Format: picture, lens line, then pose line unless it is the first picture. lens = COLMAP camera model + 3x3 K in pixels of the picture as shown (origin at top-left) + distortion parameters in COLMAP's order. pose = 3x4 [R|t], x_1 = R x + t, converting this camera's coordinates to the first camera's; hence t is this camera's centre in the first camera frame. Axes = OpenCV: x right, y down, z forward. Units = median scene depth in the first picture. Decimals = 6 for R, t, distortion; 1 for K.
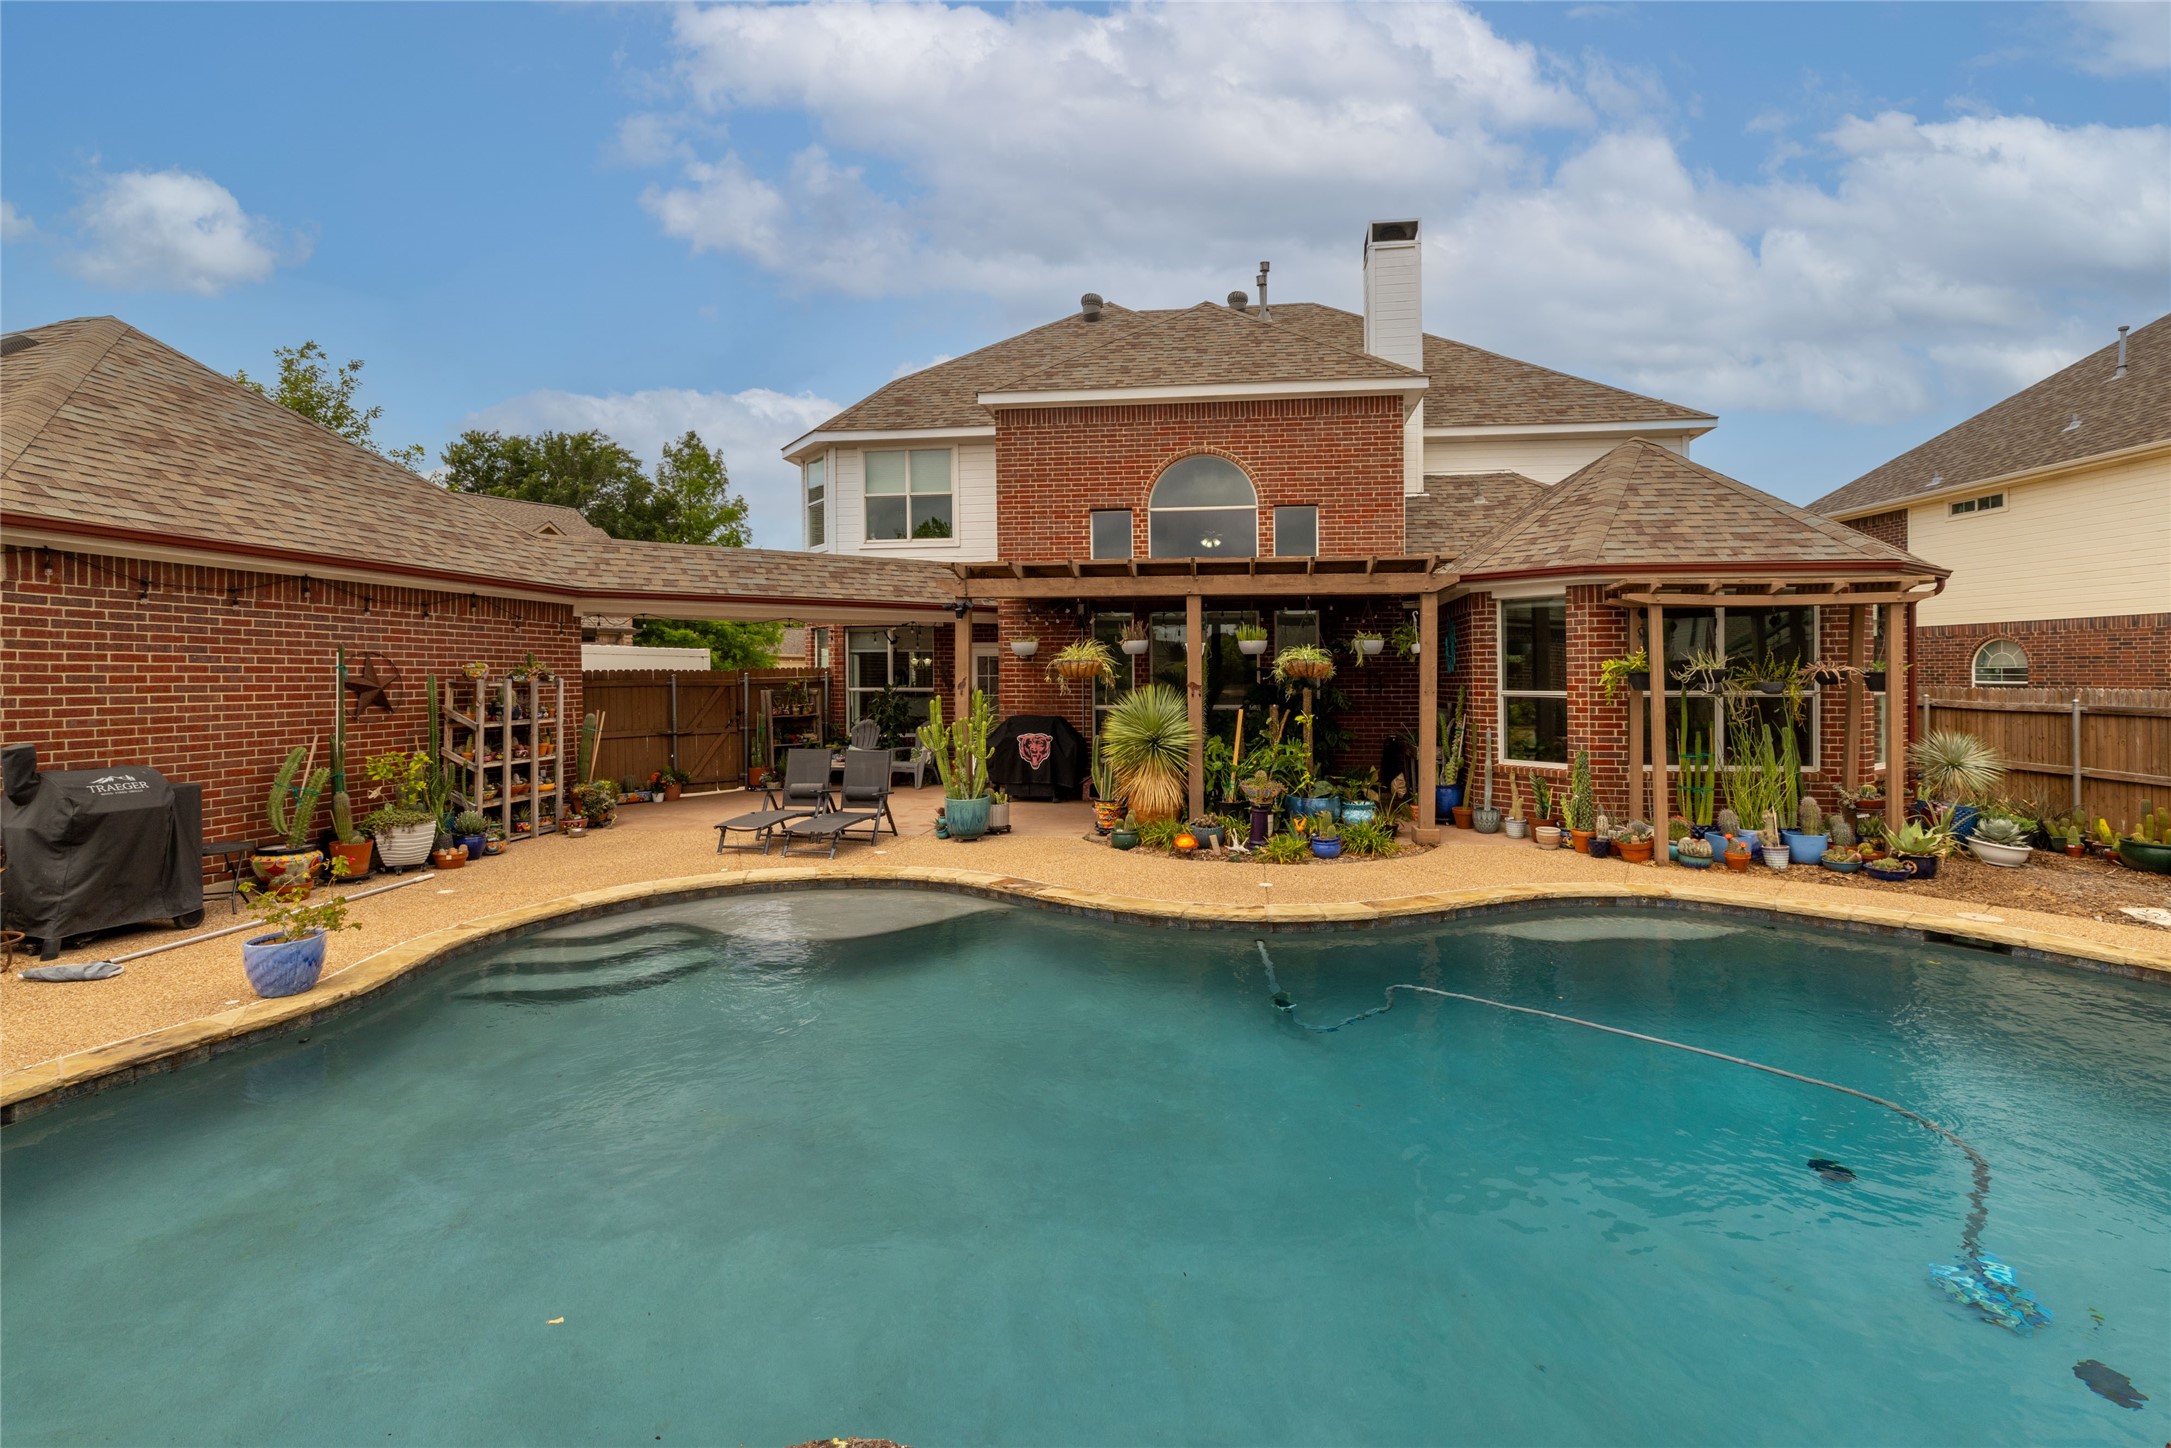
lens RADIAL K [[1013.7, 0, 1127.9], [0, 1013.7, 670.4], [0, 0, 1]] dist [0.016608, 0.000632]
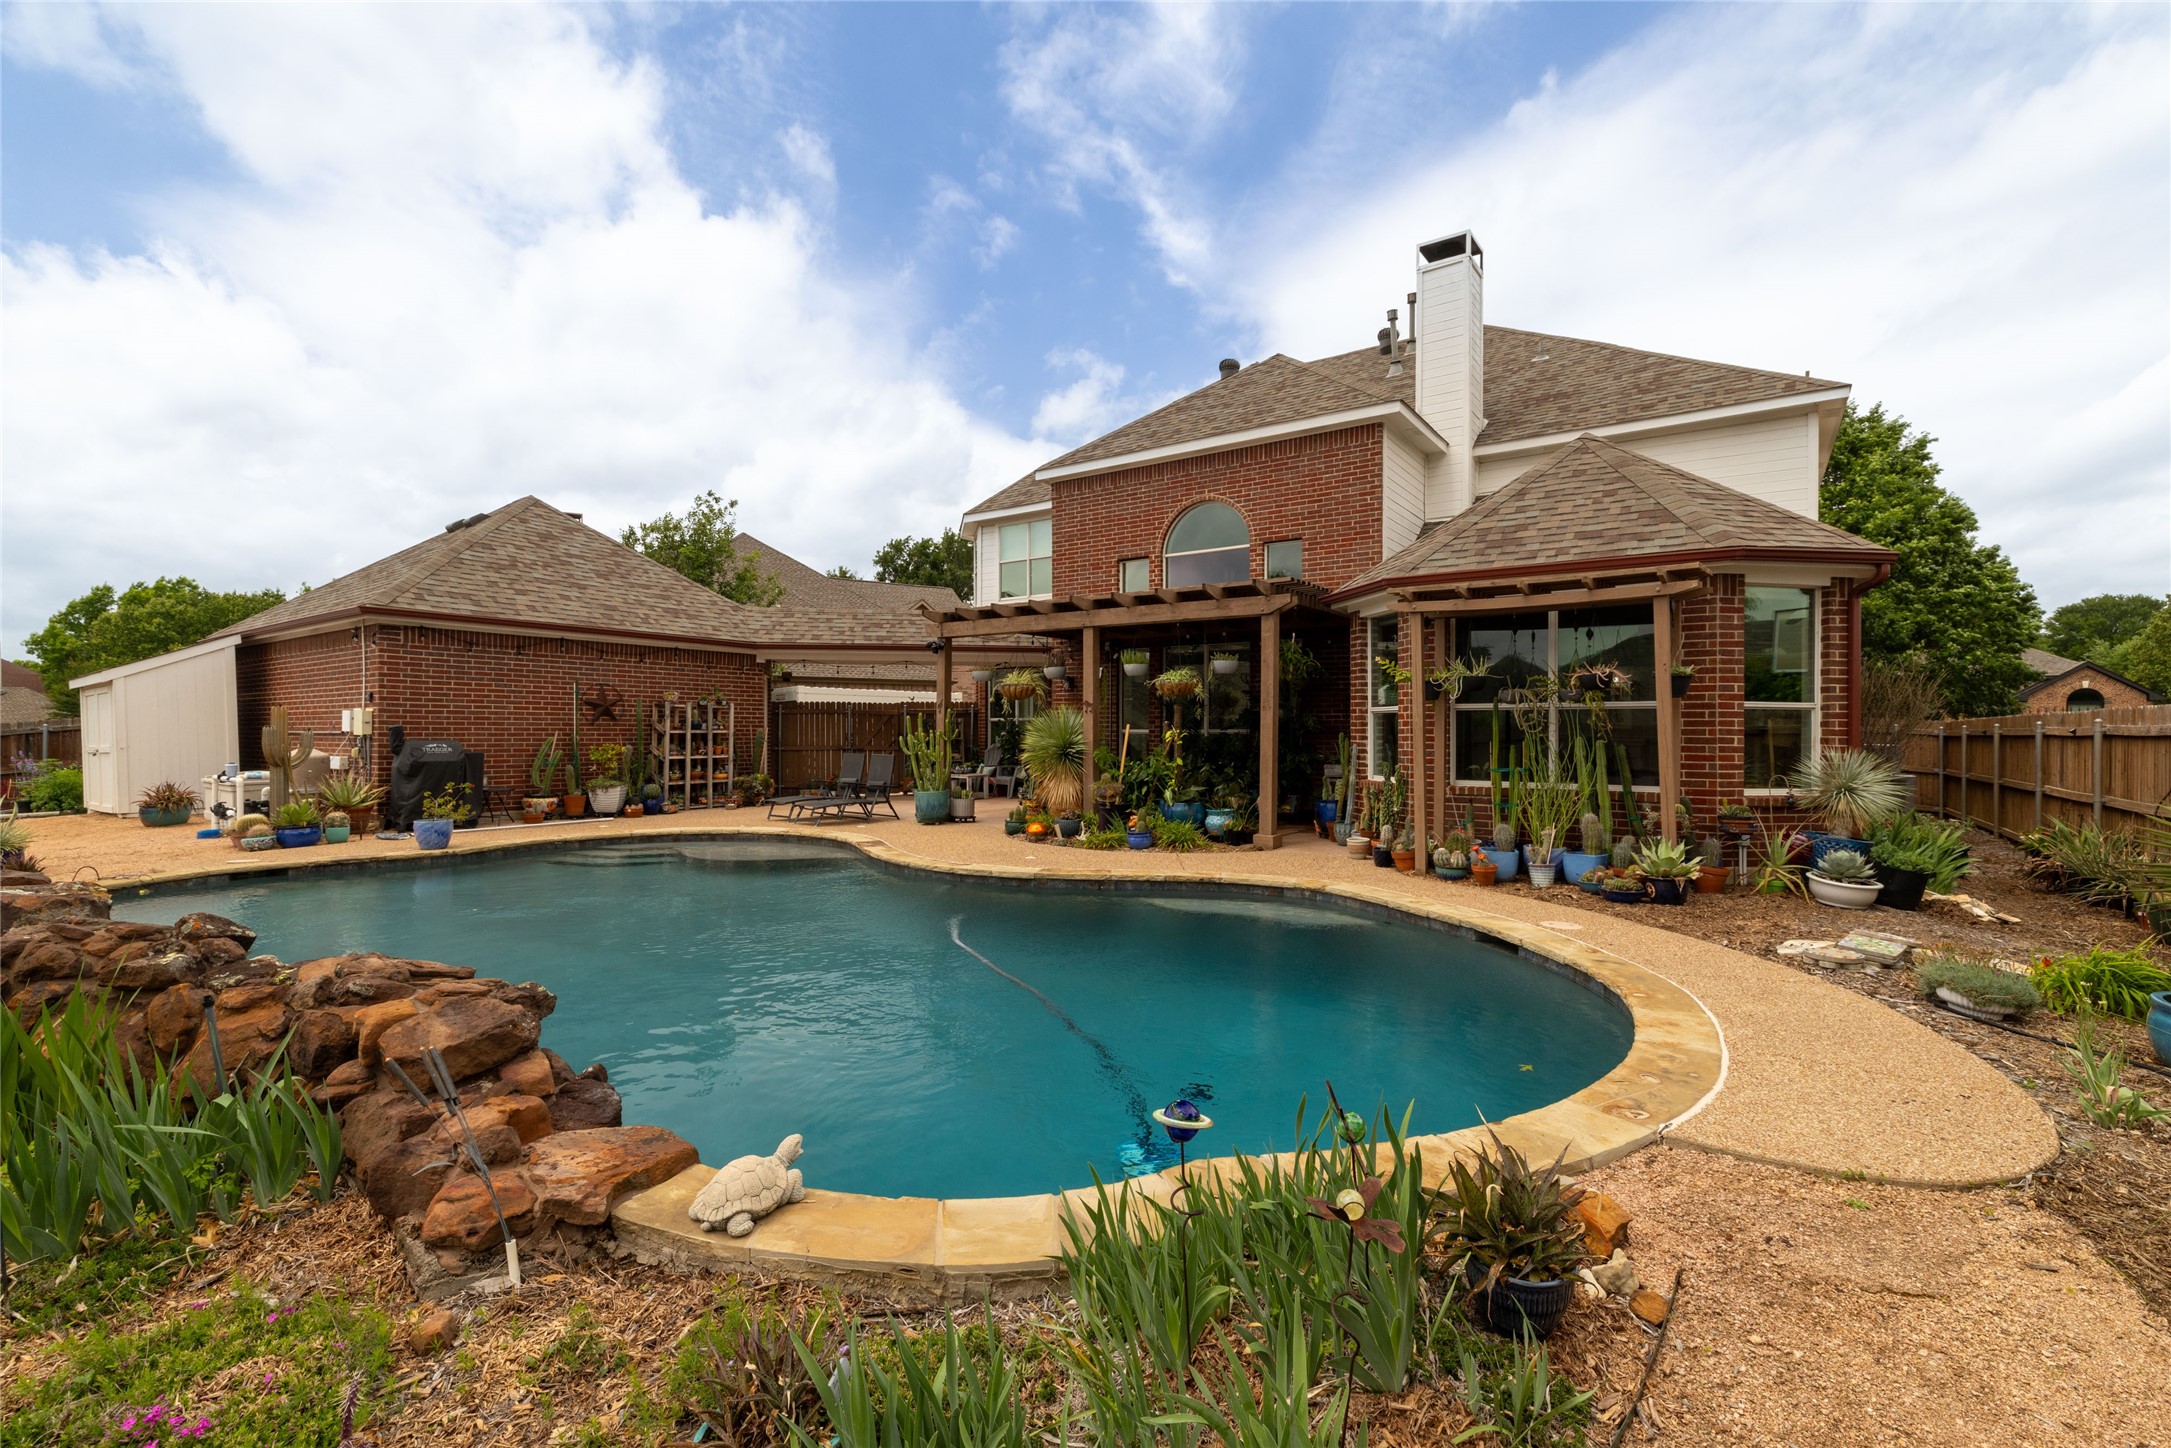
lens RADIAL K [[1013.7, 0, 1090.0], [0, 1013.7, 729.2], [0, 0, 1]] dist [0.016608, 0.000632]
pose [[0.863600, 0.003563, -0.504164, 0.679162], [-0.006641, 0.999969, -0.004308, 0.050829], [0.504133, 0.007068, 0.863597, -0.015253]]
